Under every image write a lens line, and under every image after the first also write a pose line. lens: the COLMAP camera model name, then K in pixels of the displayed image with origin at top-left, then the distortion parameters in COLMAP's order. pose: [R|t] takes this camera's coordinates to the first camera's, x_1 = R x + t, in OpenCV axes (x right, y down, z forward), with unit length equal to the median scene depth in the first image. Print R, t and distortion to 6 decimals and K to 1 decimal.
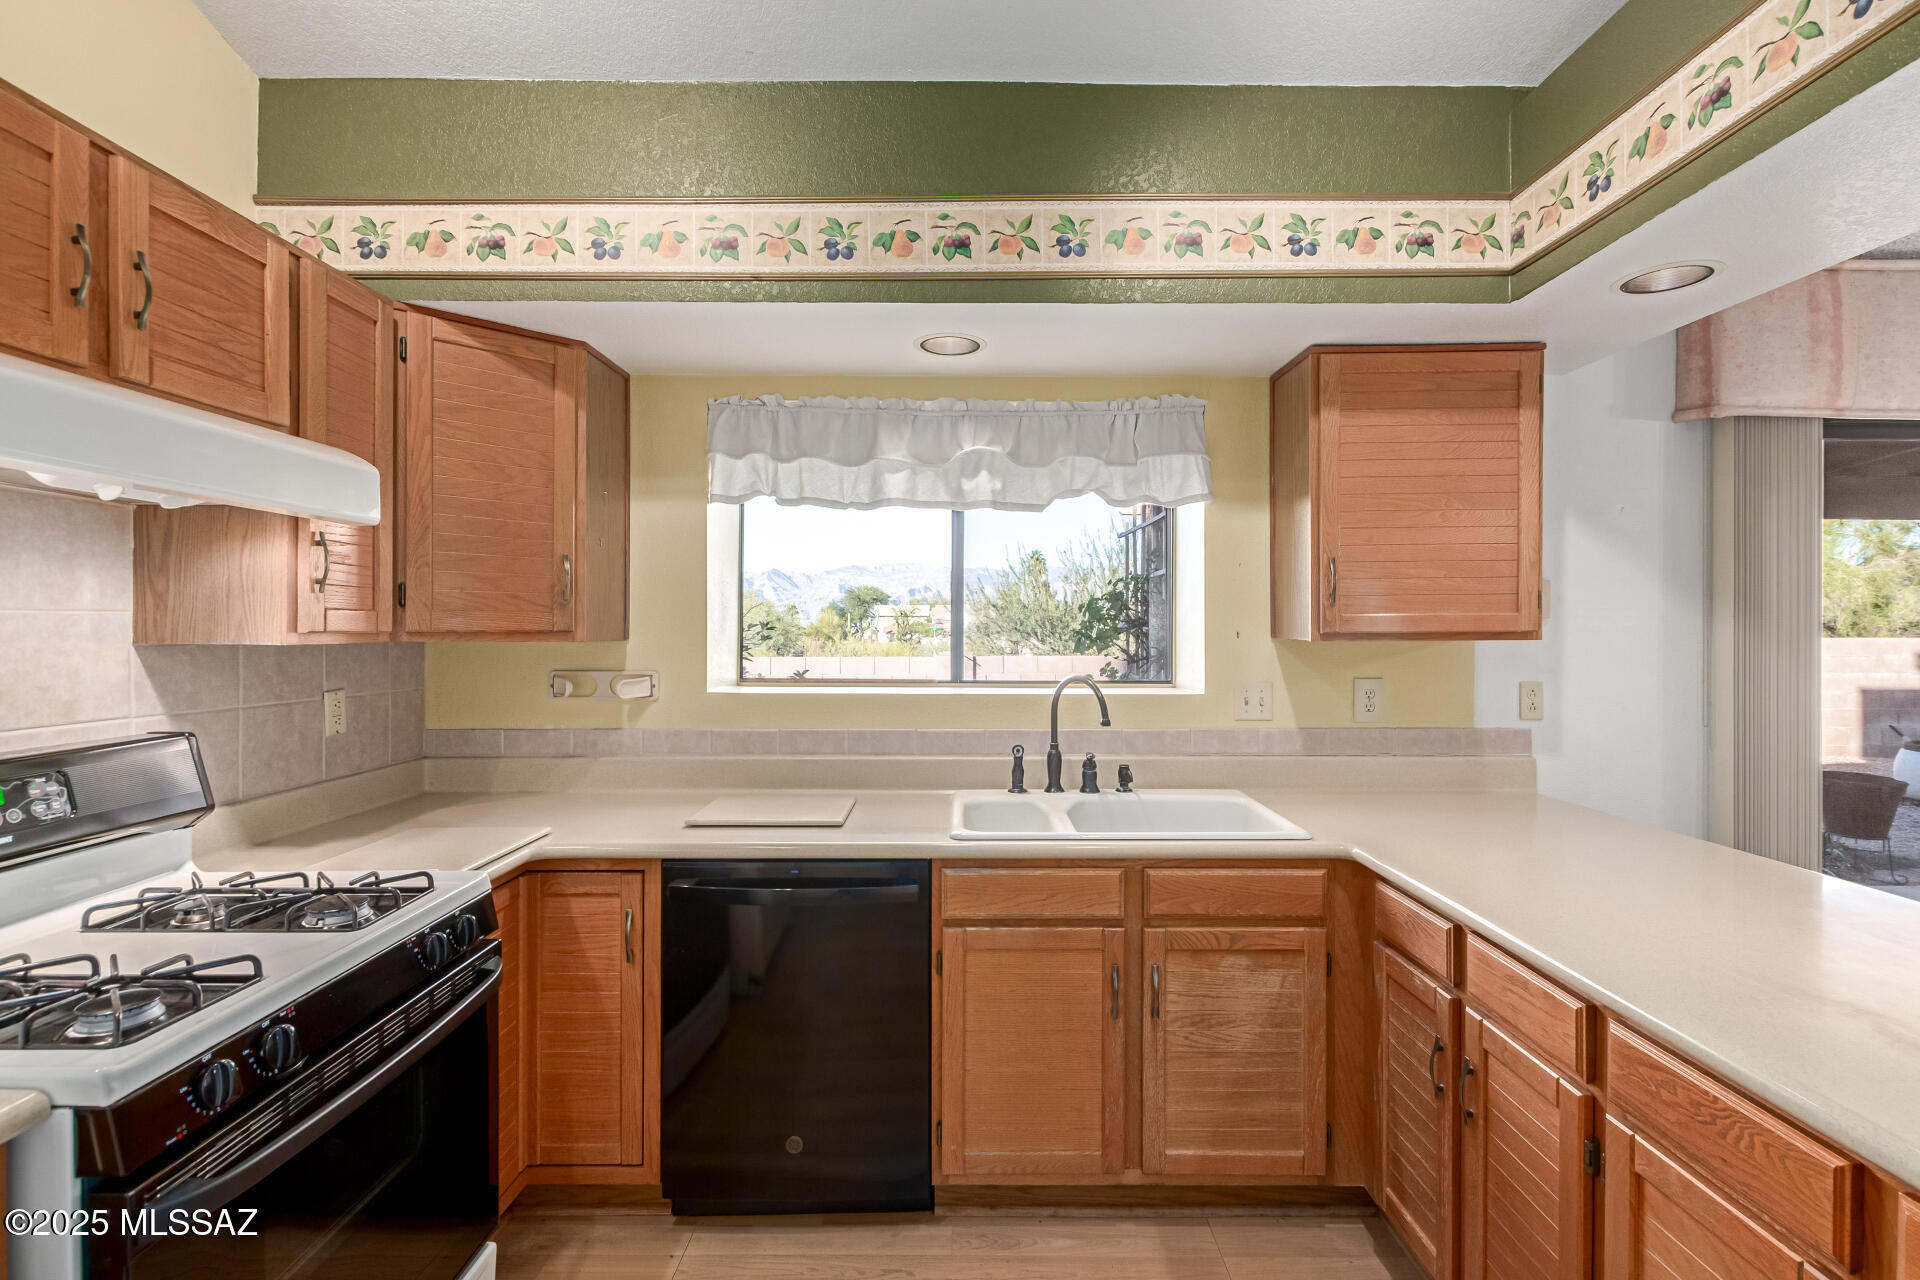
lens RADIAL K [[895.2, 0, 967.4], [0, 895.2, 627.1], [0, 0, 1]] dist [0.002469, -0.002888]
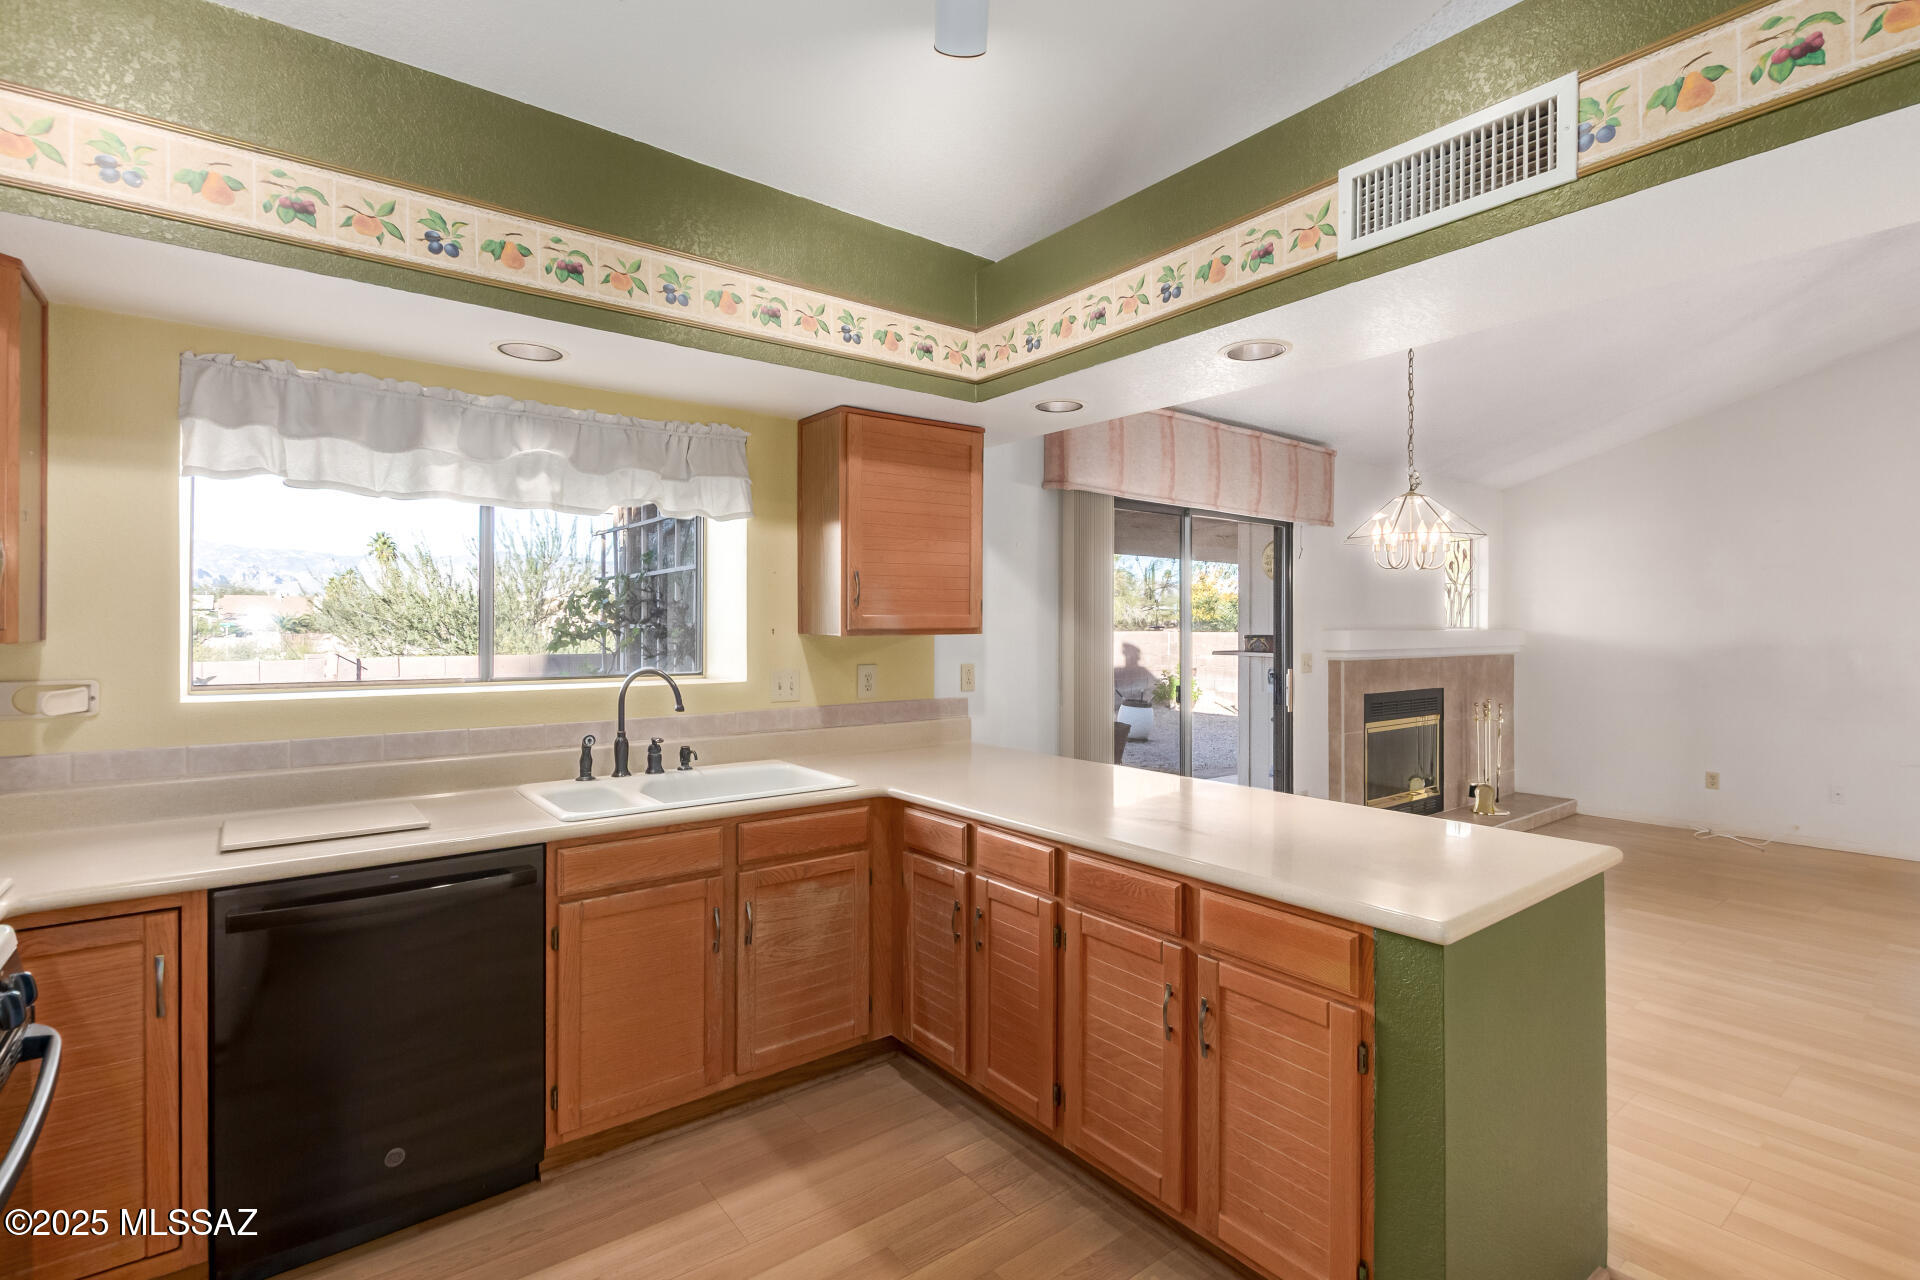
lens RADIAL K [[895.2, 0, 974.4], [0, 895.2, 626.3], [0, 0, 1]] dist [0.002469, -0.002888]
pose [[0.789299, -0.000348, 0.614009, -0.265735], [-0.000719, 0.999999, 0.001491, -0.000162], [-0.614008, -0.001618, 0.789298, -0.137484]]
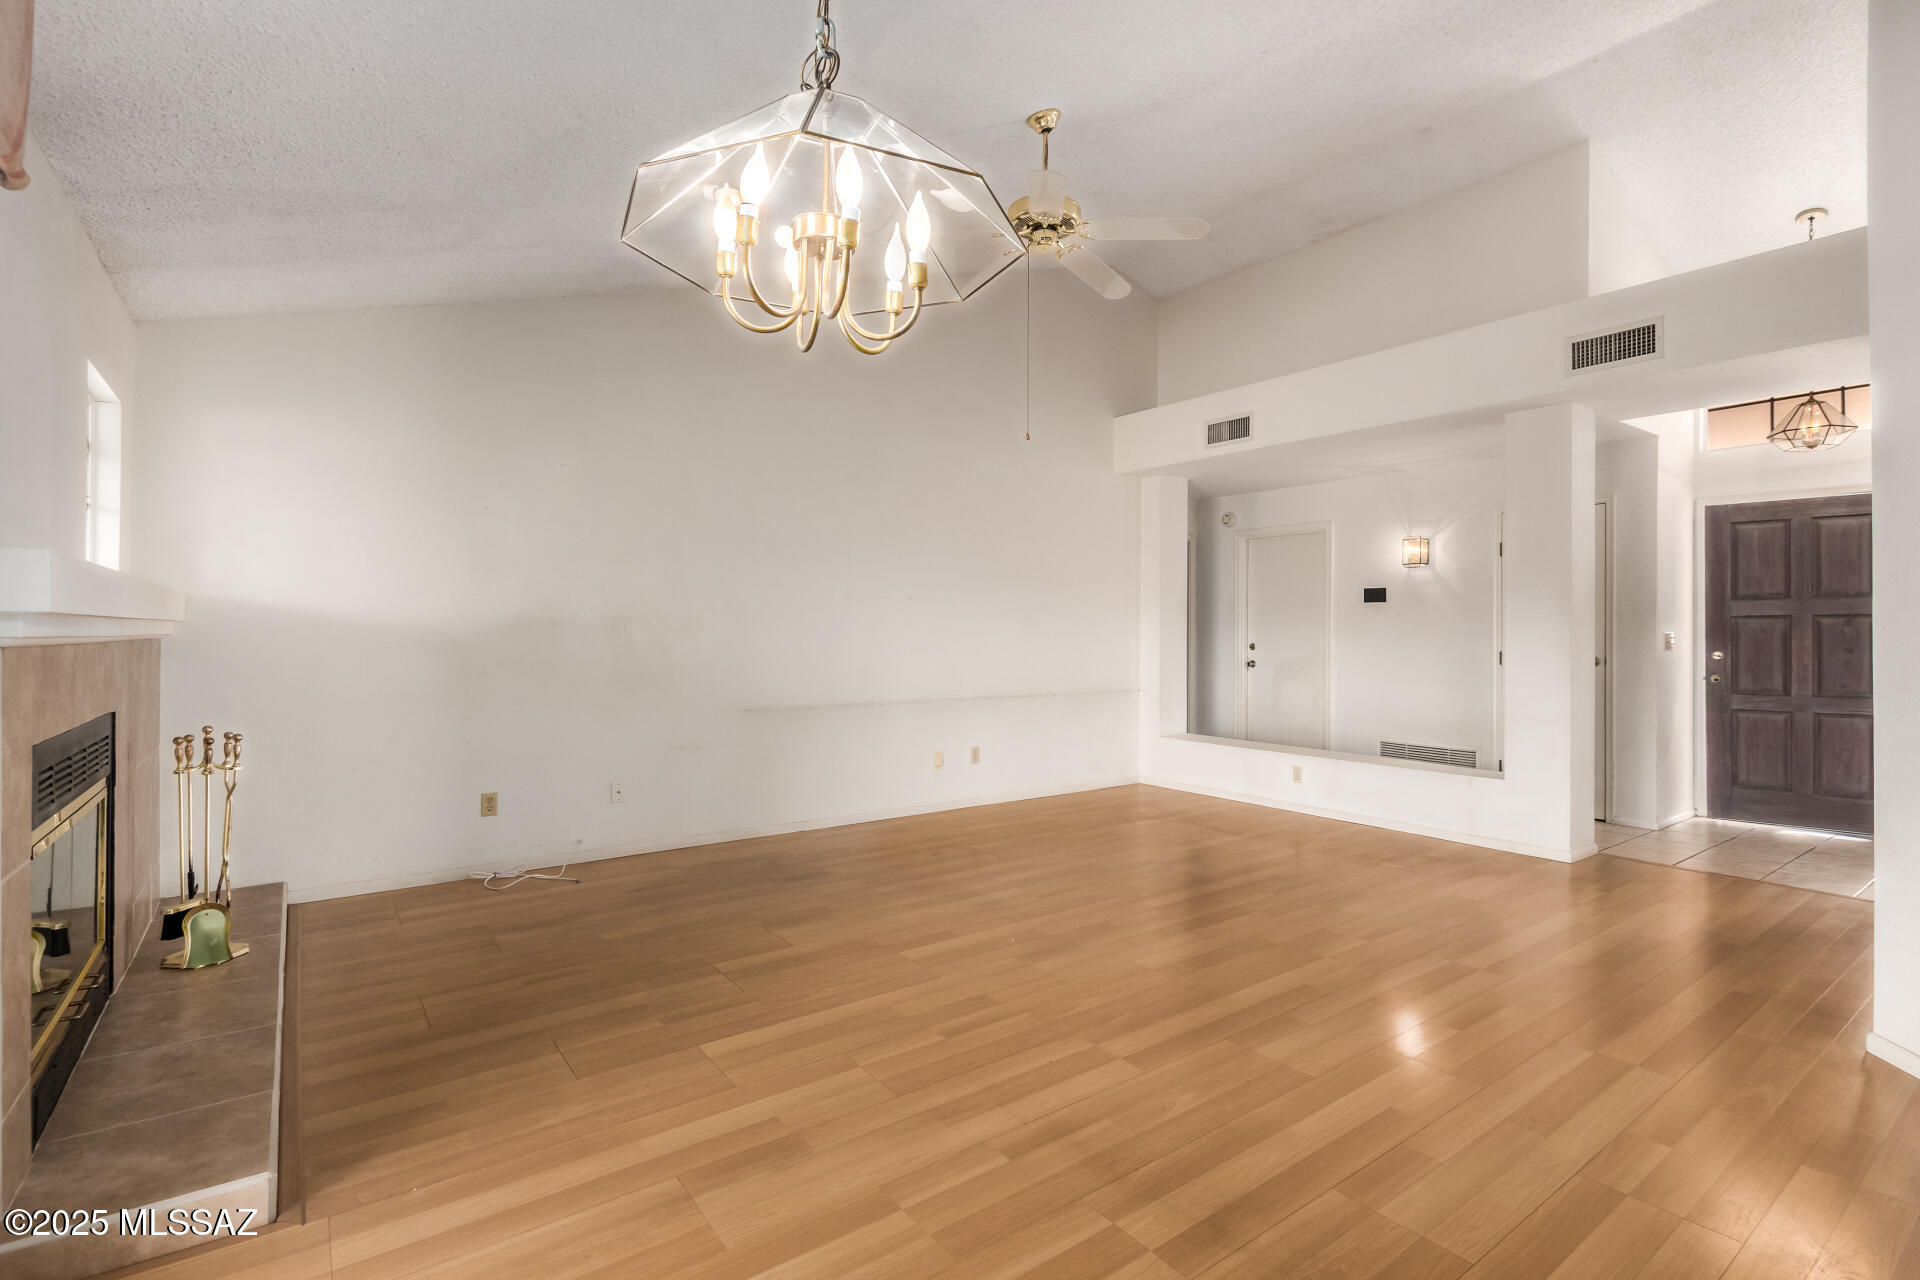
lens RADIAL K [[895.2, 0, 963.9], [0, 895.2, 630.5], [0, 0, 1]] dist [0.002469, -0.002888]
pose [[-0.591222, -0.005571, 0.806490, 0.953124], [-0.007843, 0.999969, 0.001158, 0.078284], [-0.806471, -0.005641, -0.591247, 0.946049]]
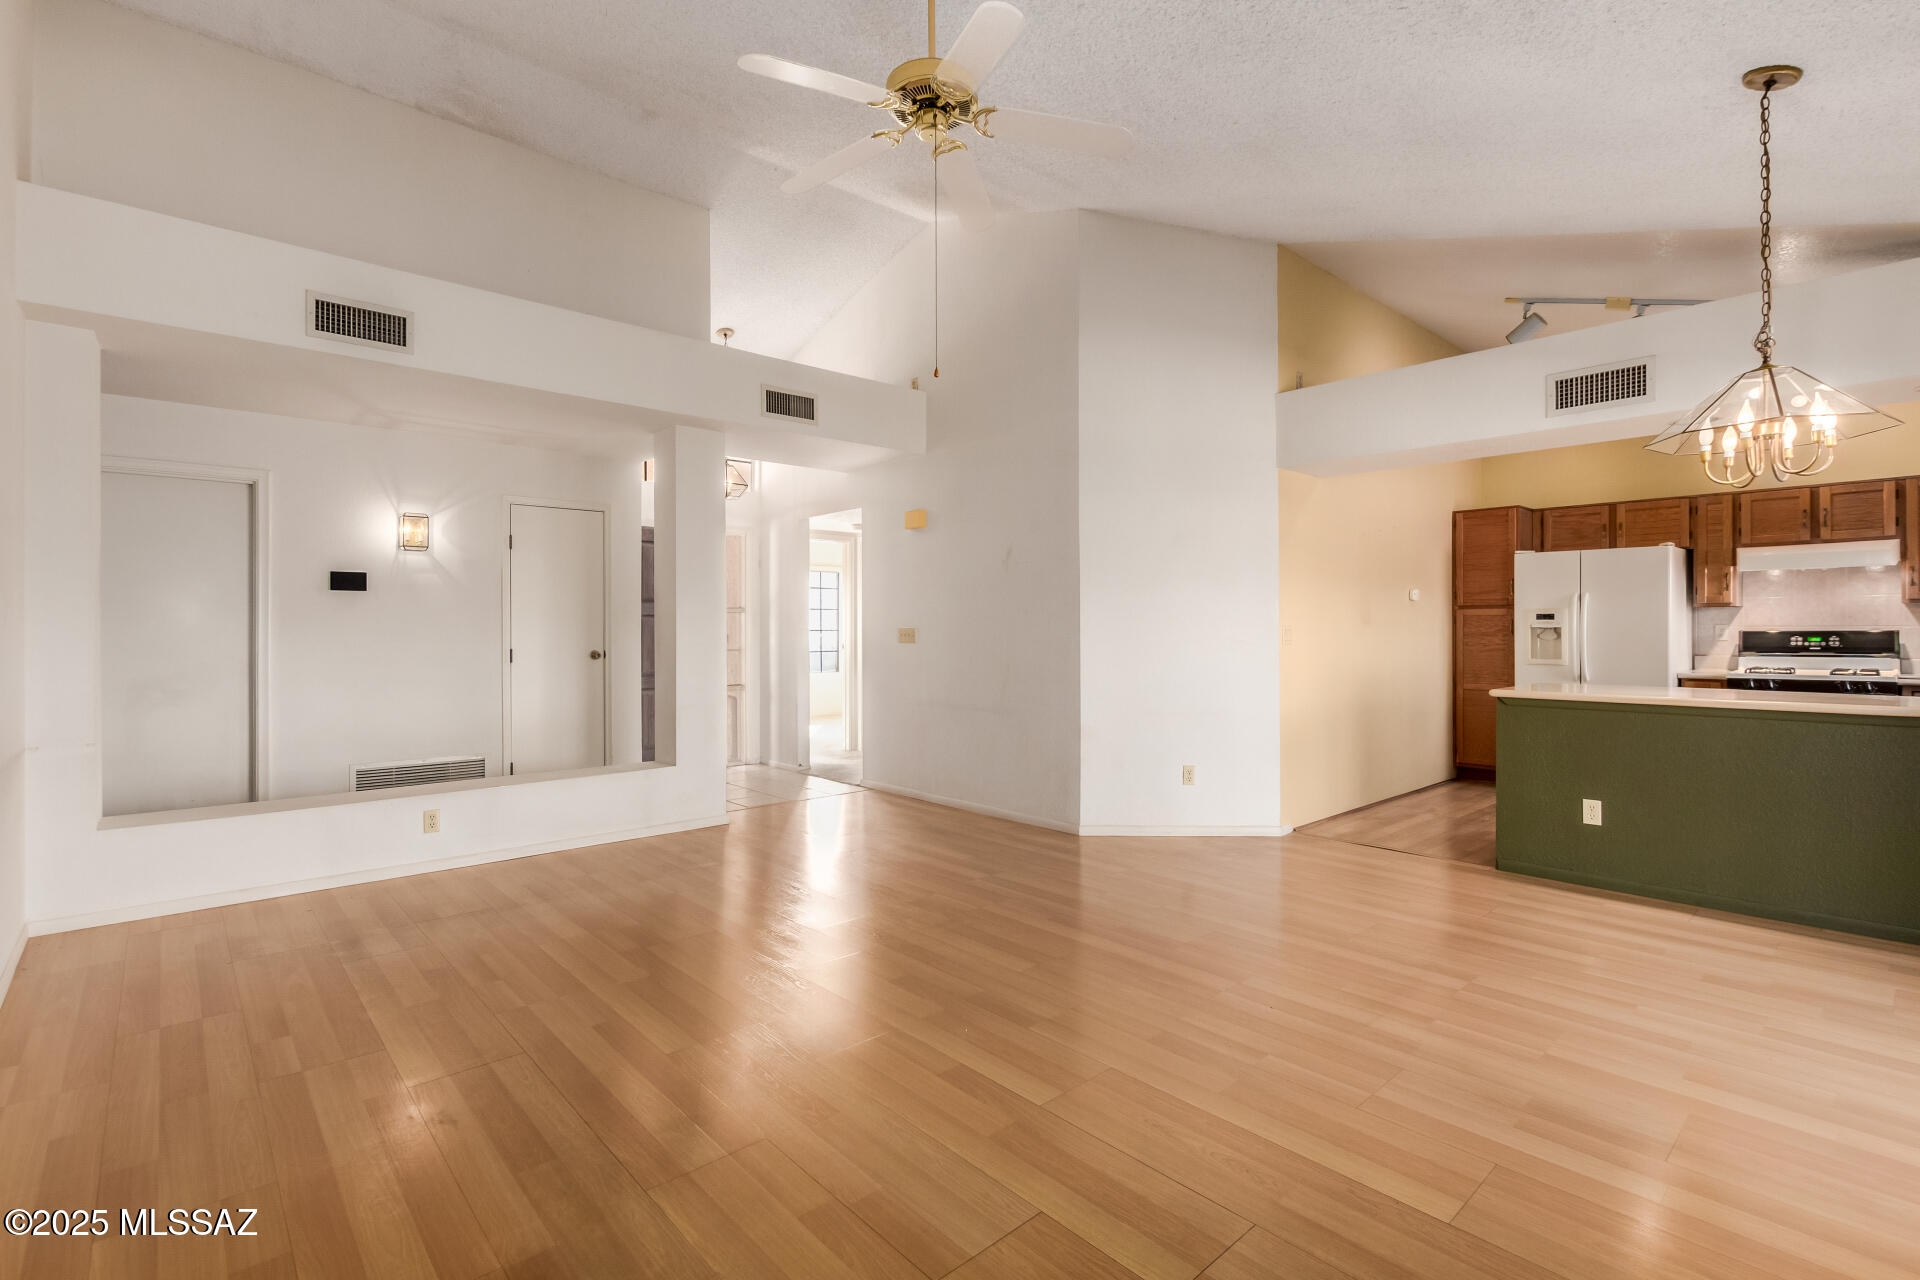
lens RADIAL K [[895.2, 0, 980.0], [0, 895.2, 630.9], [0, 0, 1]] dist [0.002469, -0.002888]
pose [[-0.733291, 0.001140, -0.679914, 2.935201], [0.002870, 0.999995, -0.001418, 0.087269], [0.679909, -0.002991, -0.733291, 0.841937]]
